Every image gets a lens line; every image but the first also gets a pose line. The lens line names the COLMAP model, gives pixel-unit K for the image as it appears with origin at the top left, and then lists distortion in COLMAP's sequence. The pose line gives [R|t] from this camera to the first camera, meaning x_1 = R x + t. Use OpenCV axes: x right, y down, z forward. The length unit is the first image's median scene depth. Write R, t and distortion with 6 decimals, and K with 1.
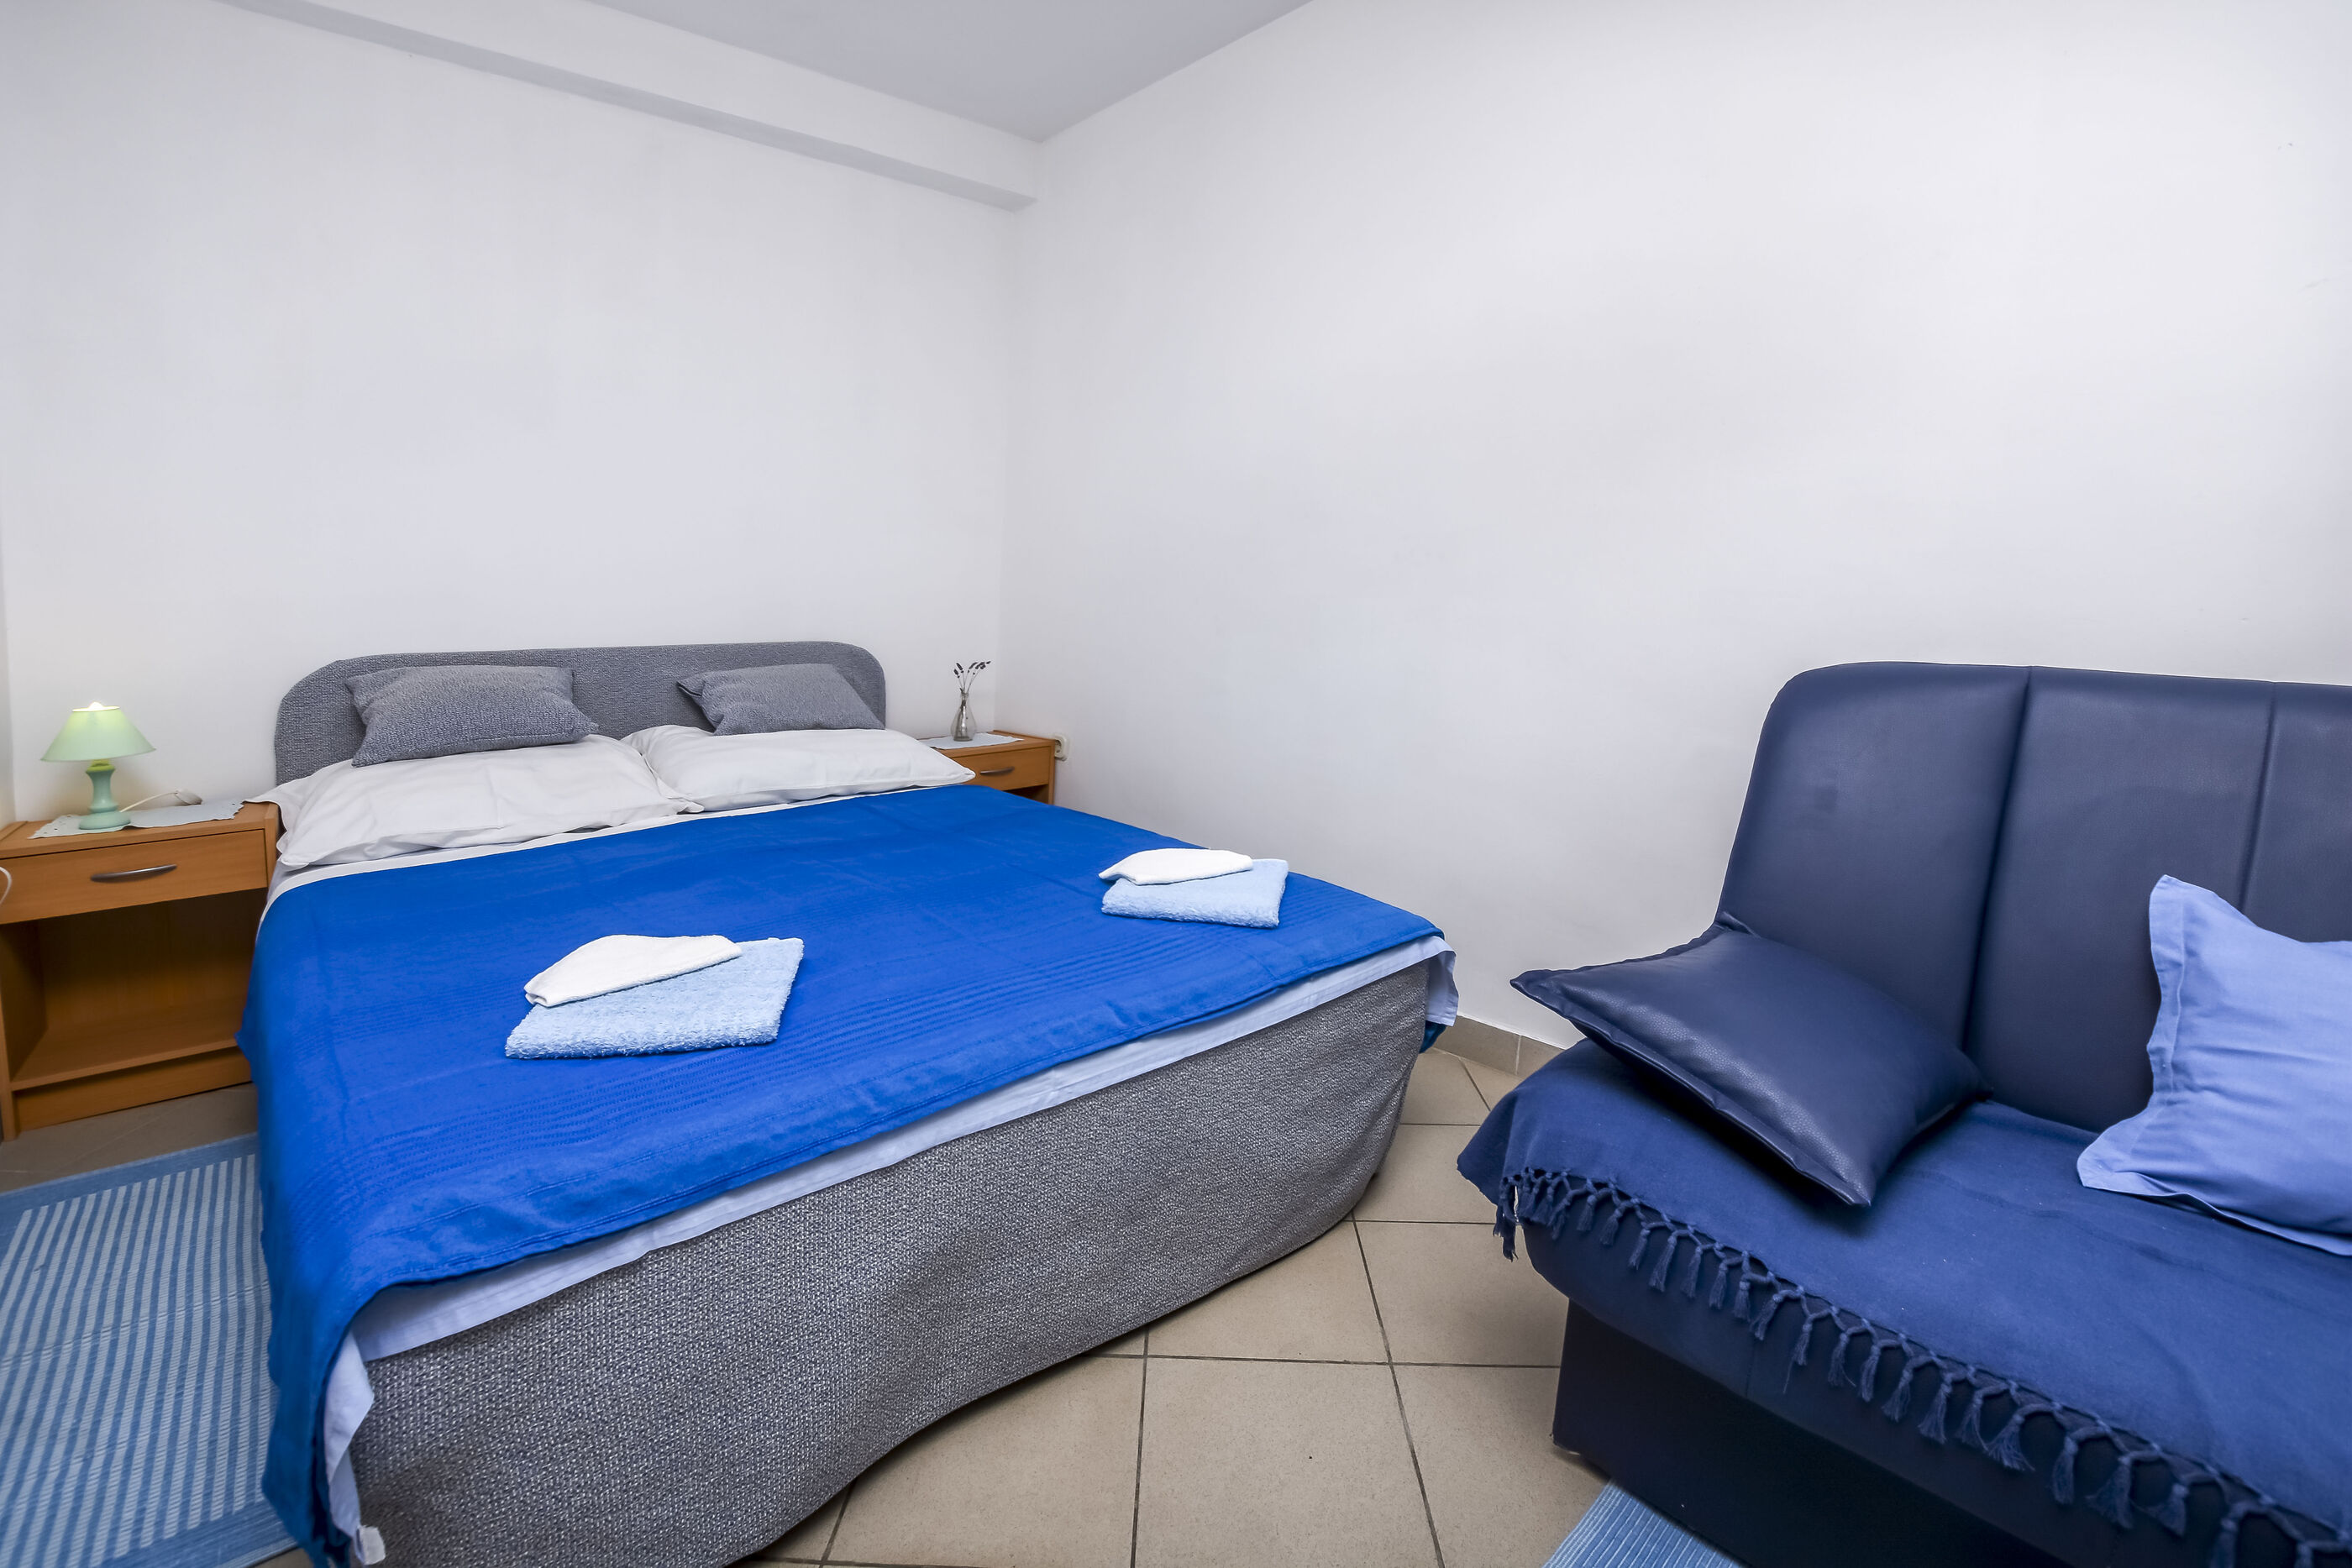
lens RADIAL K [[1112.0, 0, 1191.7], [0, 1112.0, 817.7], [0, 0, 1]] dist [-0.030929, 0.000662]
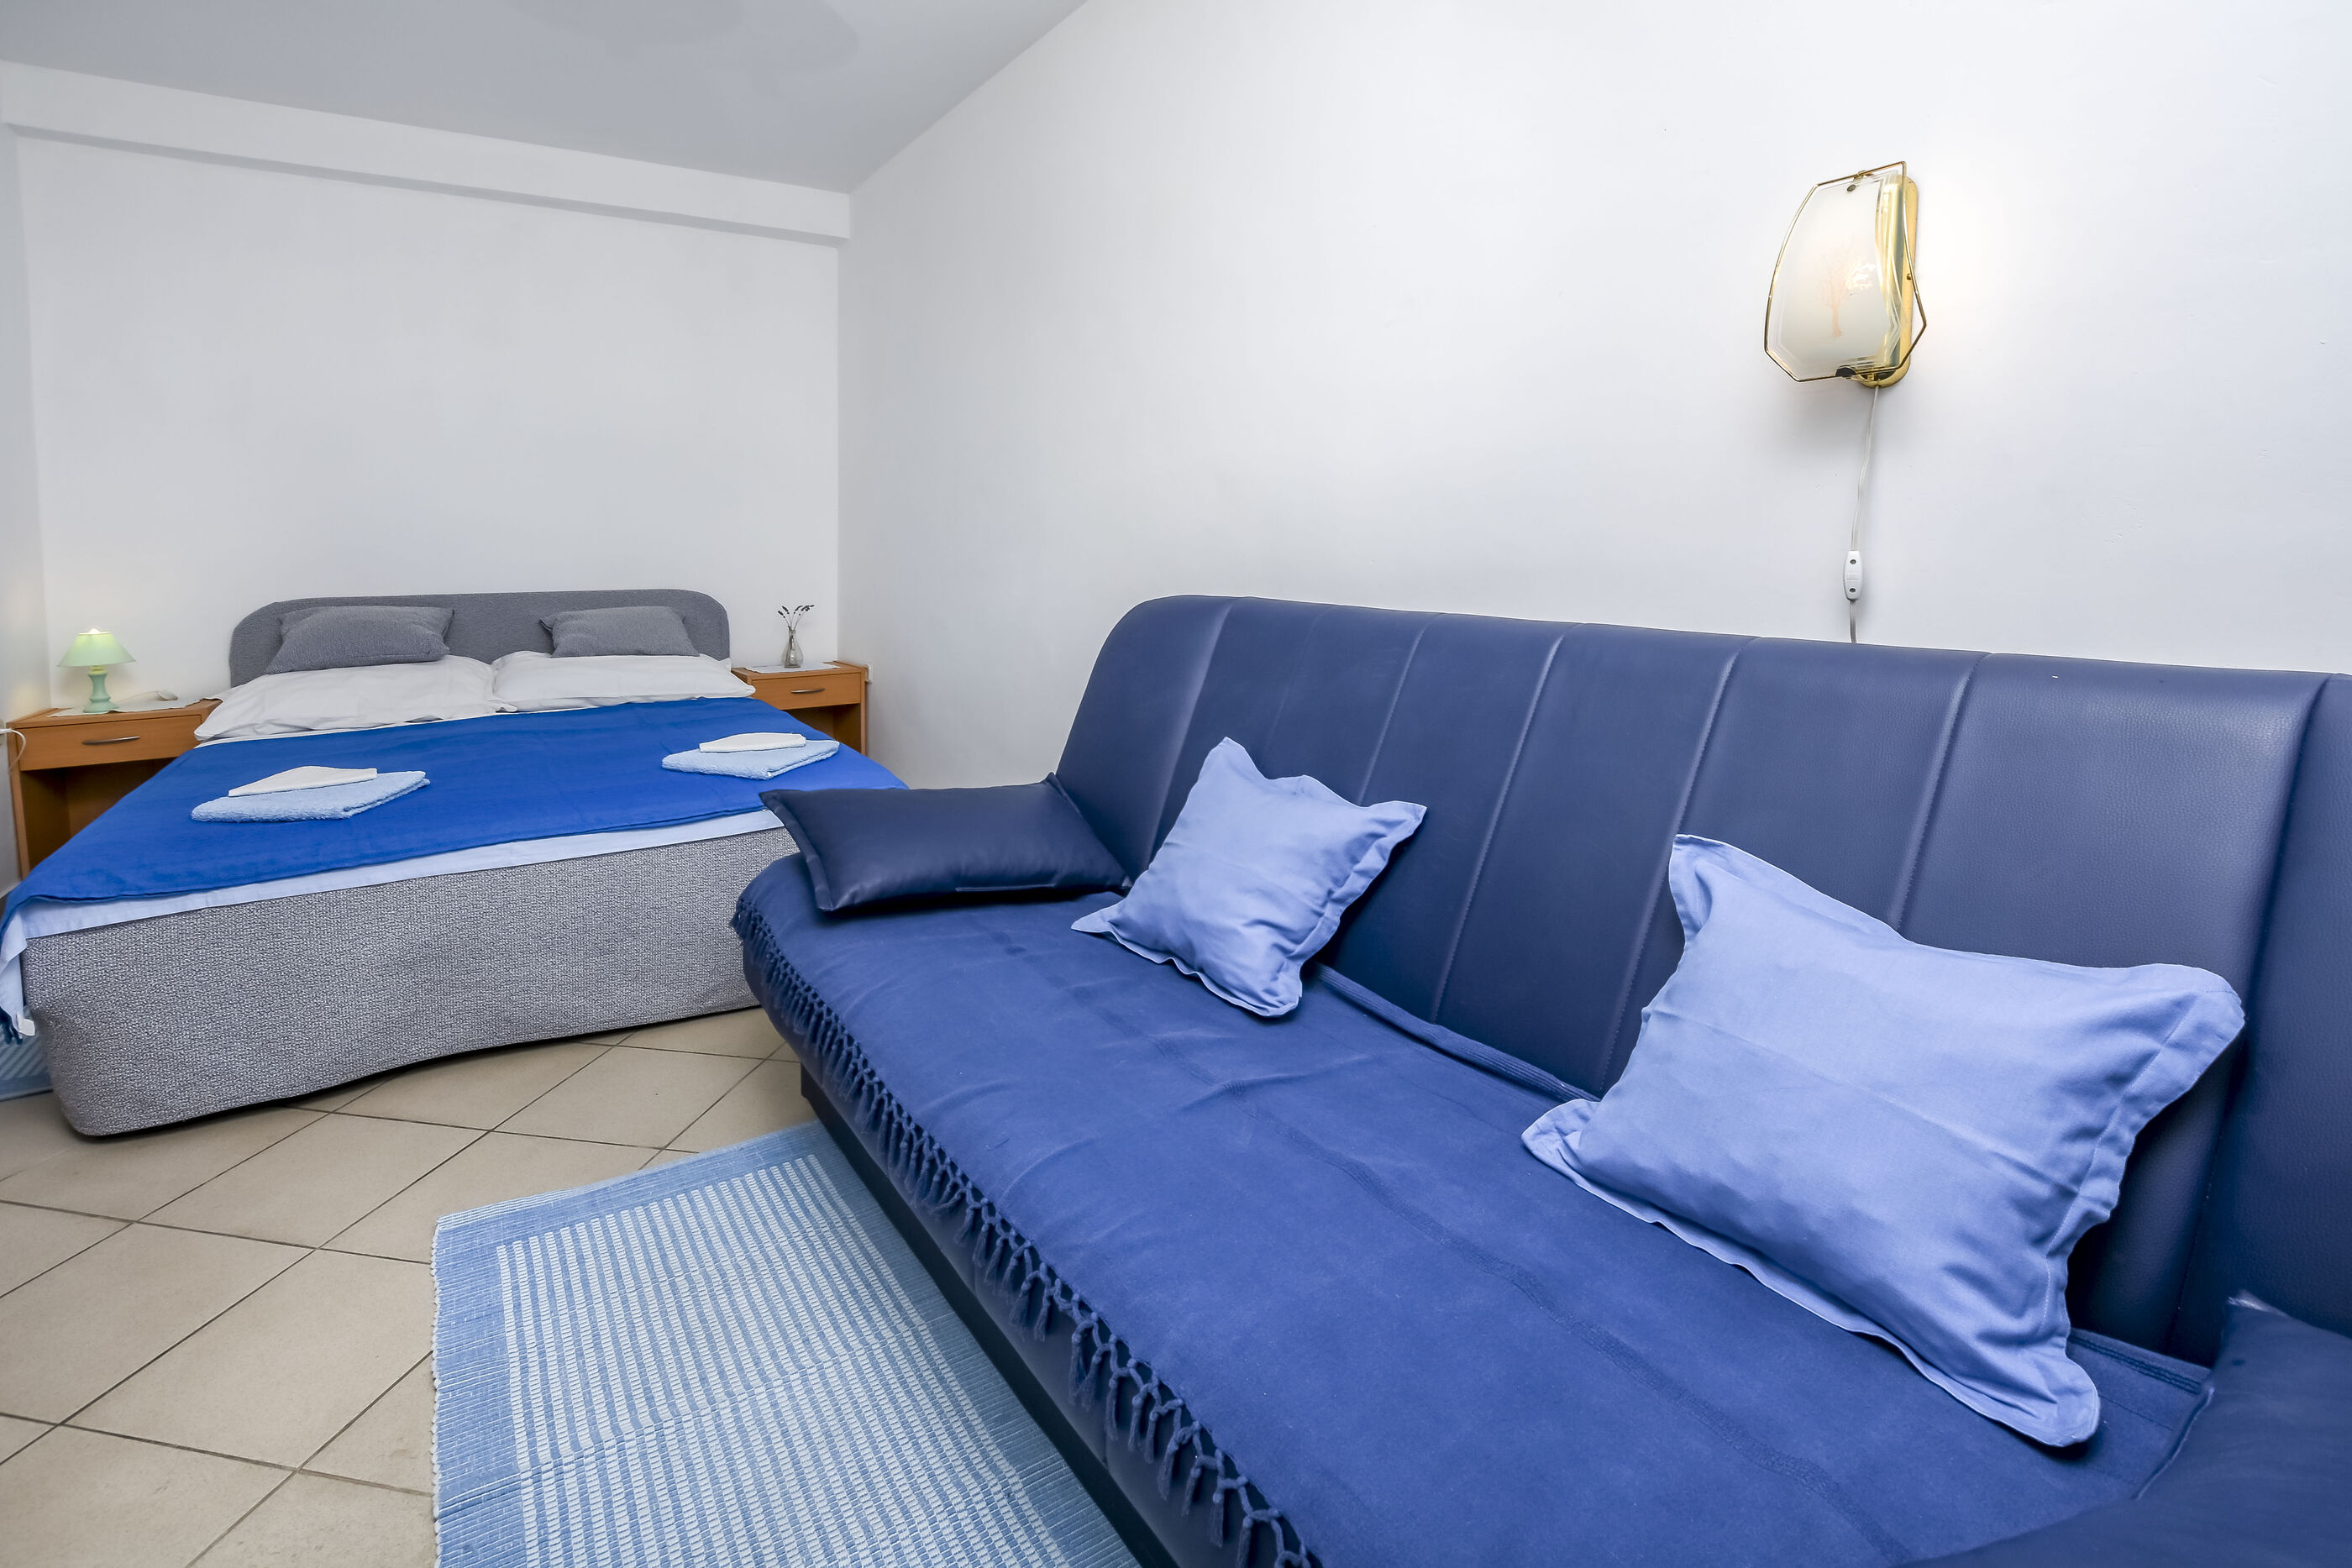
lens RADIAL K [[1077.0, 0, 1179.1], [0, 1077.0, 714.1], [0, 0, 1]] dist [-0.030158, 0.004678]
pose [[0.994988, 0.010548, -0.099434, 0.560899], [-0.014730, 0.999033, -0.041421, 0.045161], [0.098901, 0.042678, 0.994182, -0.272433]]
